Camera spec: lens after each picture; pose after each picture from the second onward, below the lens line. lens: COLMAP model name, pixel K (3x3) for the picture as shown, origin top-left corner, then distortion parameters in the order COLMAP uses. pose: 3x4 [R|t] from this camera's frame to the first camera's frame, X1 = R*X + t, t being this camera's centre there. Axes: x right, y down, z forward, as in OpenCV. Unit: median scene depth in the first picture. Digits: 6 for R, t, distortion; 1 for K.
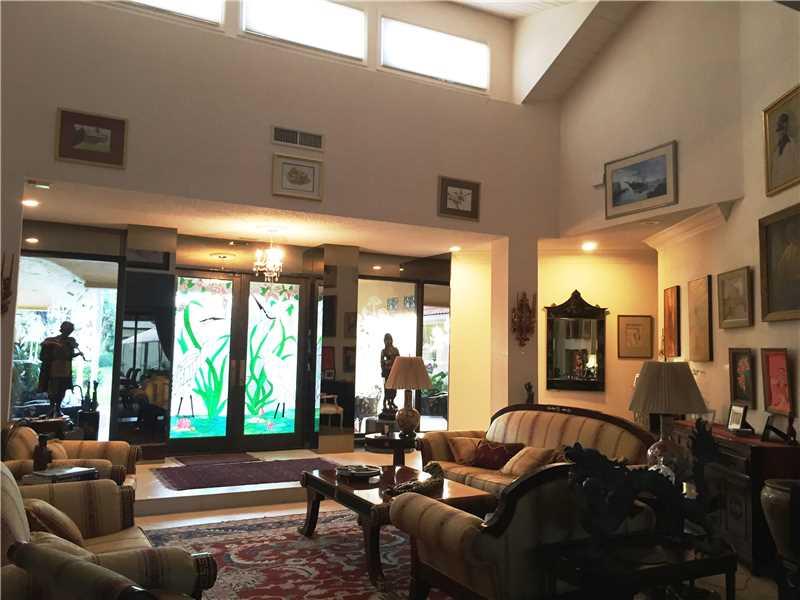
lens RADIAL K [[678.3, 0, 400.0], [0, 678.3, 300.0], [0, 0, 1]] dist [0.054396, -0.007425]
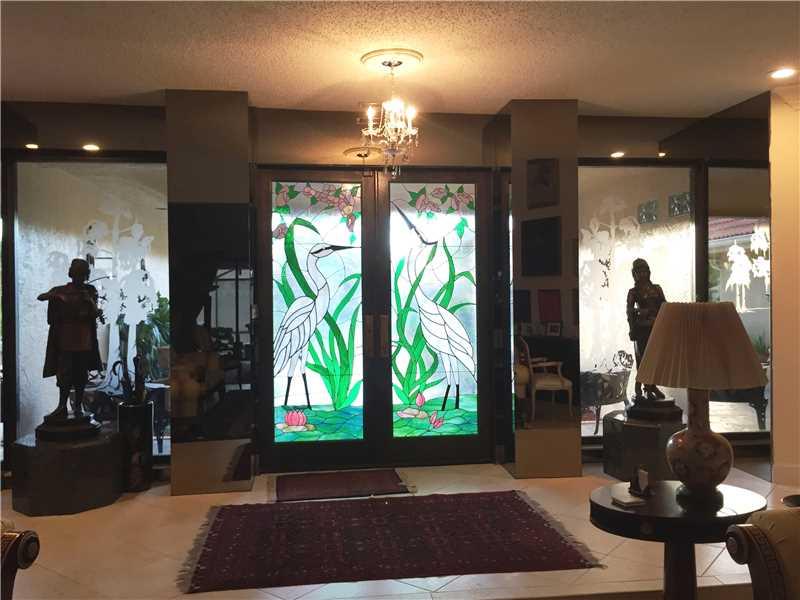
lens RADIAL K [[678.3, 0, 400.0], [0, 678.3, 300.0], [0, 0, 1]] dist [0.054396, -0.007425]
pose [[0.935402, -0.030541, -0.352264, -0.006223], [0.057973, 0.996028, 0.067584, 0.035204], [0.348801, -0.083640, 0.933457, 0.441704]]
